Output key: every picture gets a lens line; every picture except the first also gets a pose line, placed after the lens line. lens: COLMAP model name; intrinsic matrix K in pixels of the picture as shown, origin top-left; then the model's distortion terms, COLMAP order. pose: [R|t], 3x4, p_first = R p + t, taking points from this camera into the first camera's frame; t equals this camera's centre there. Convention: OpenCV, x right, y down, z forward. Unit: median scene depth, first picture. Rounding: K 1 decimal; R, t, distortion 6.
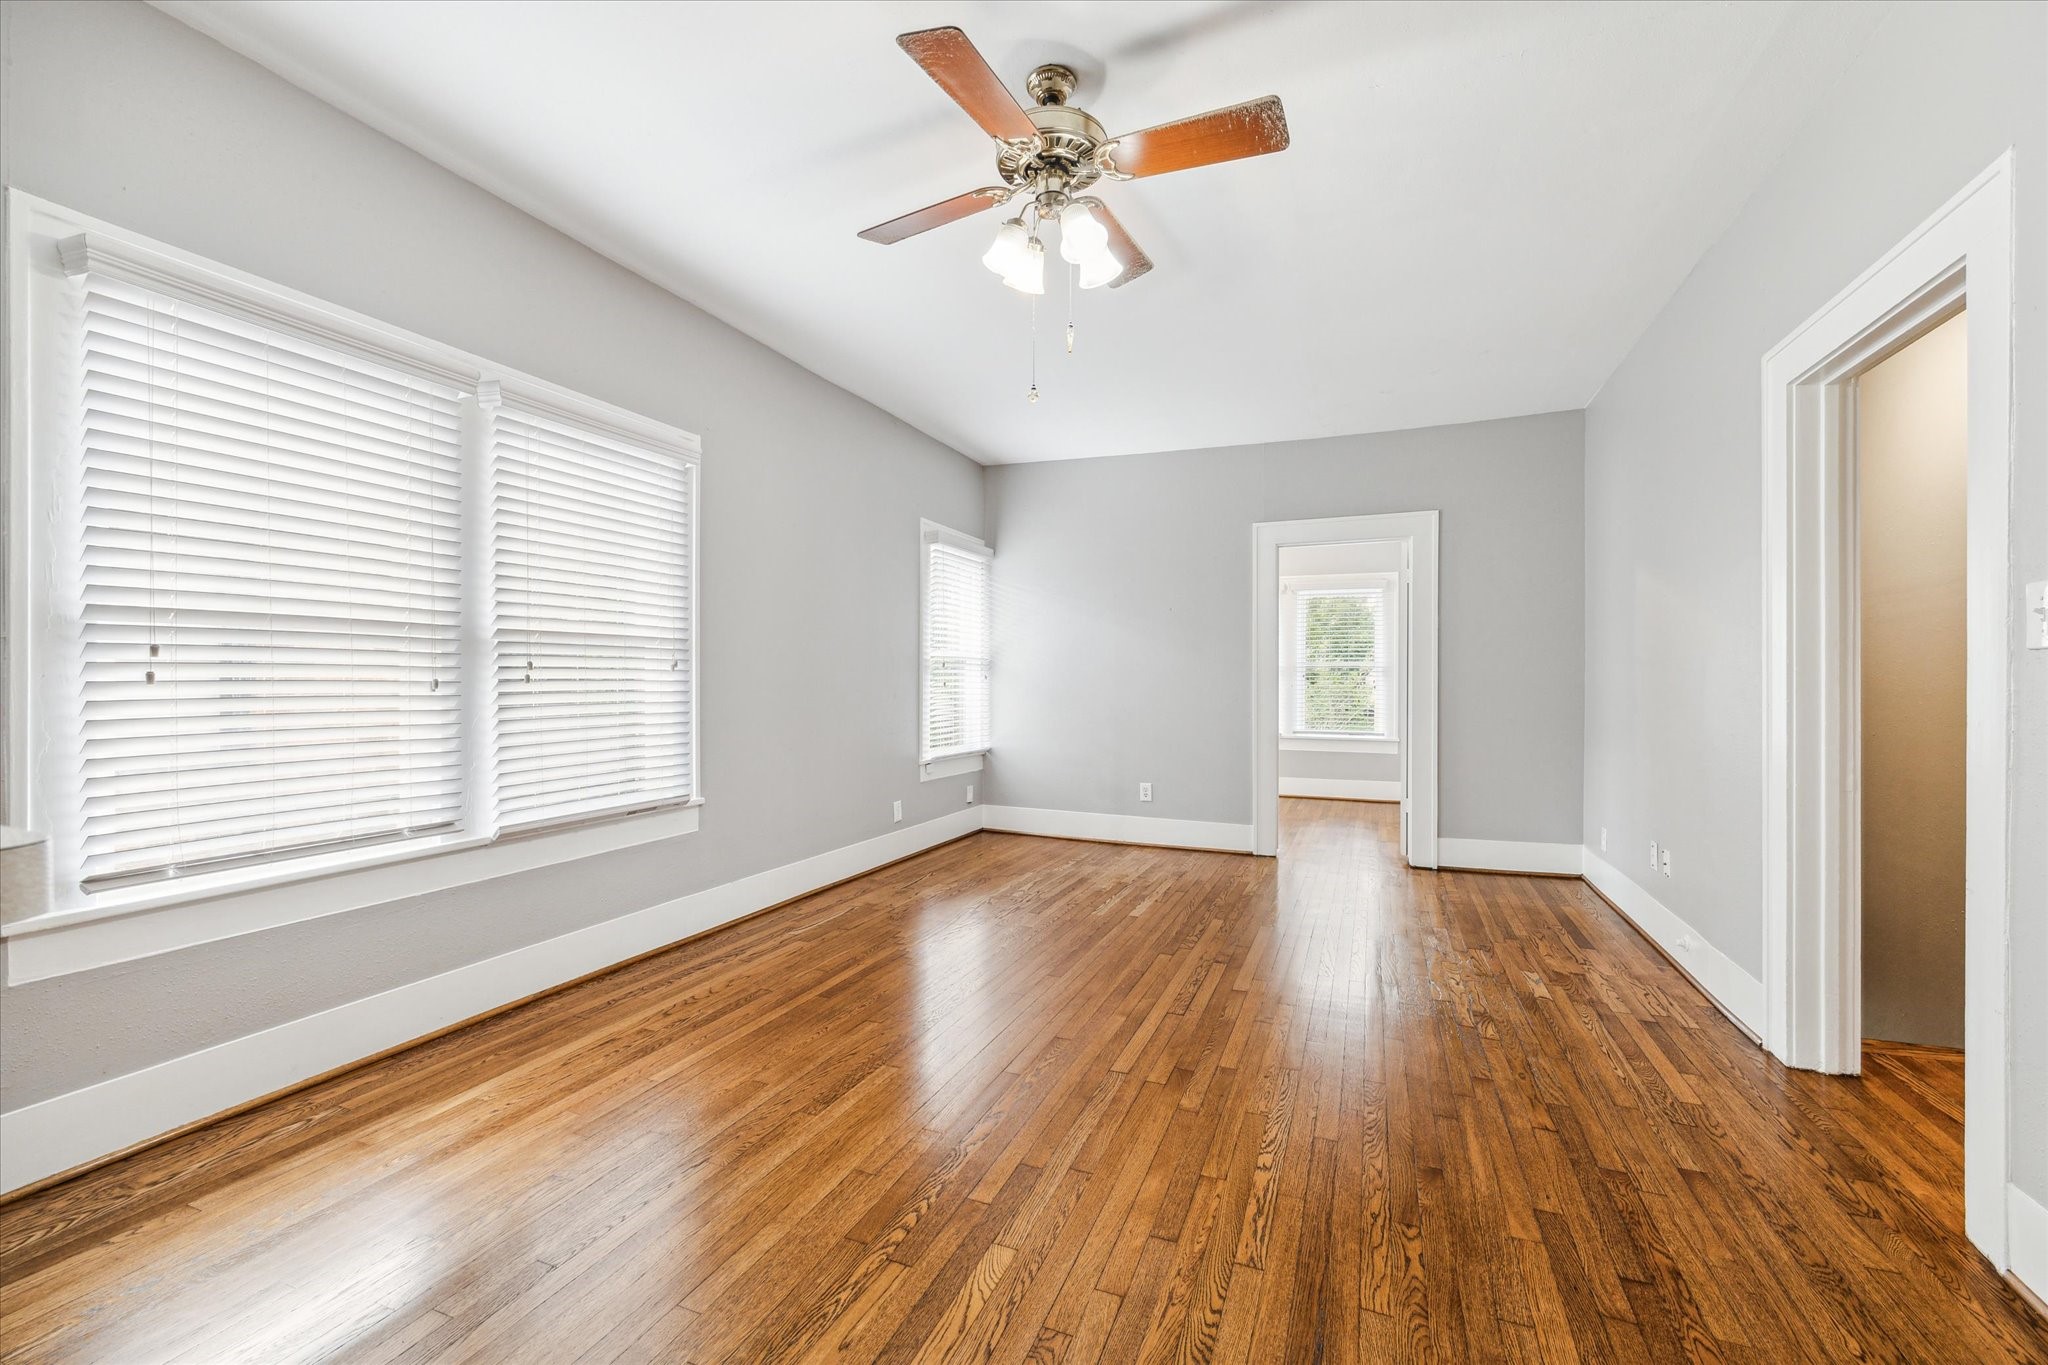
lens RADIAL K [[837.8, 0, 1014.2], [0, 837.8, 681.8], [0, 0, 1]] dist [-0.002490, -0.000772]
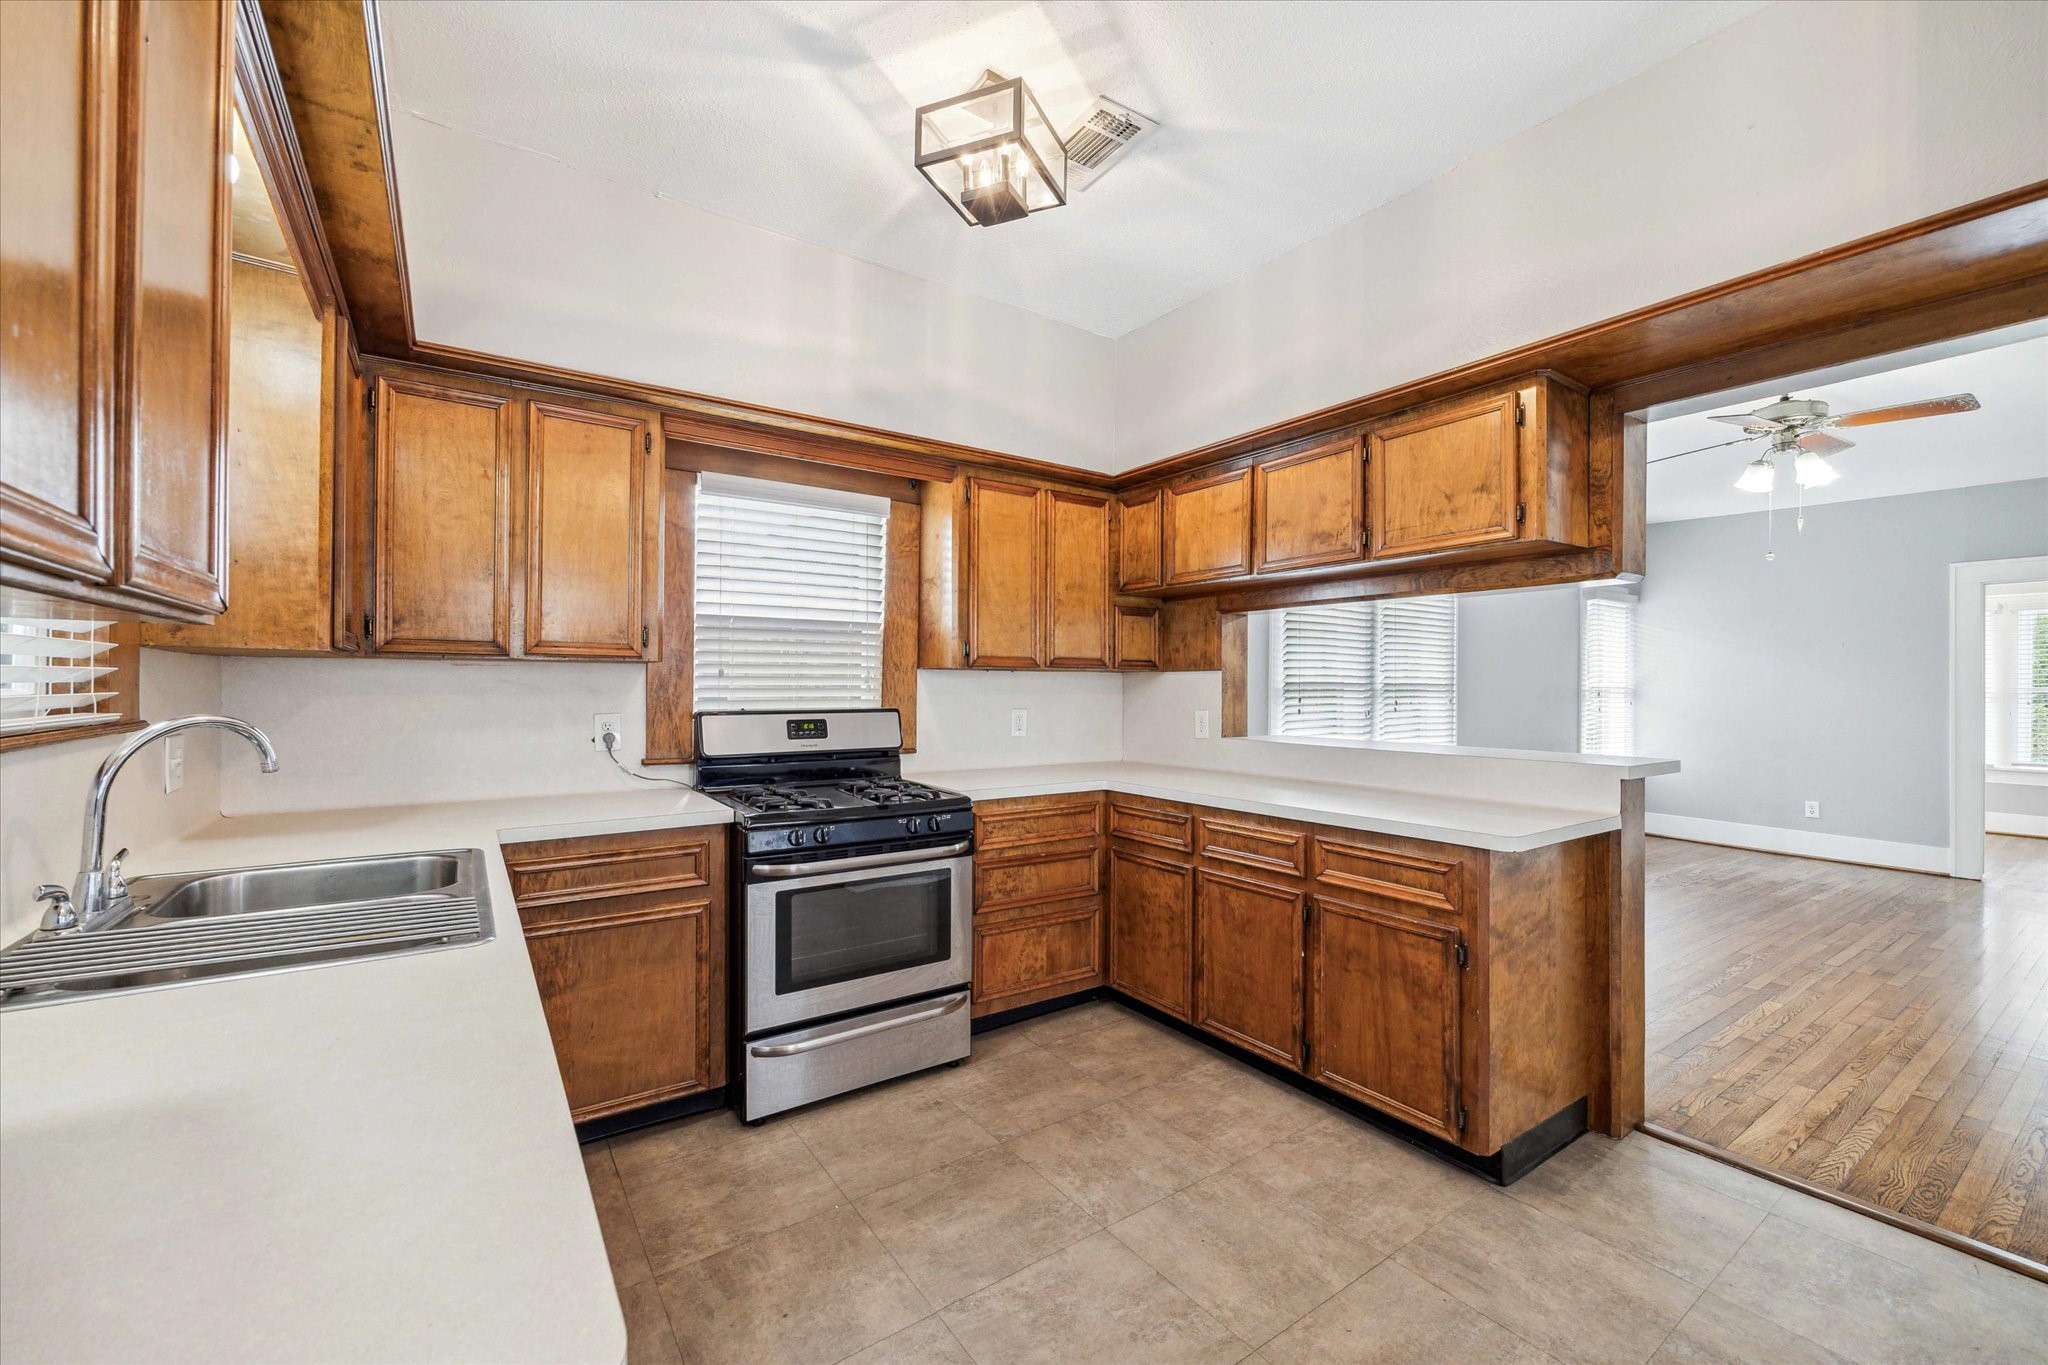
lens RADIAL K [[837.8, 0, 1026.3], [0, 837.8, 679.9], [0, 0, 1]] dist [-0.002490, -0.000772]
pose [[0.848882, 0.002547, -0.528576, -0.234028], [-0.009144, 0.999910, -0.009867, -0.033968], [0.528503, 0.013209, 0.848828, -0.812757]]
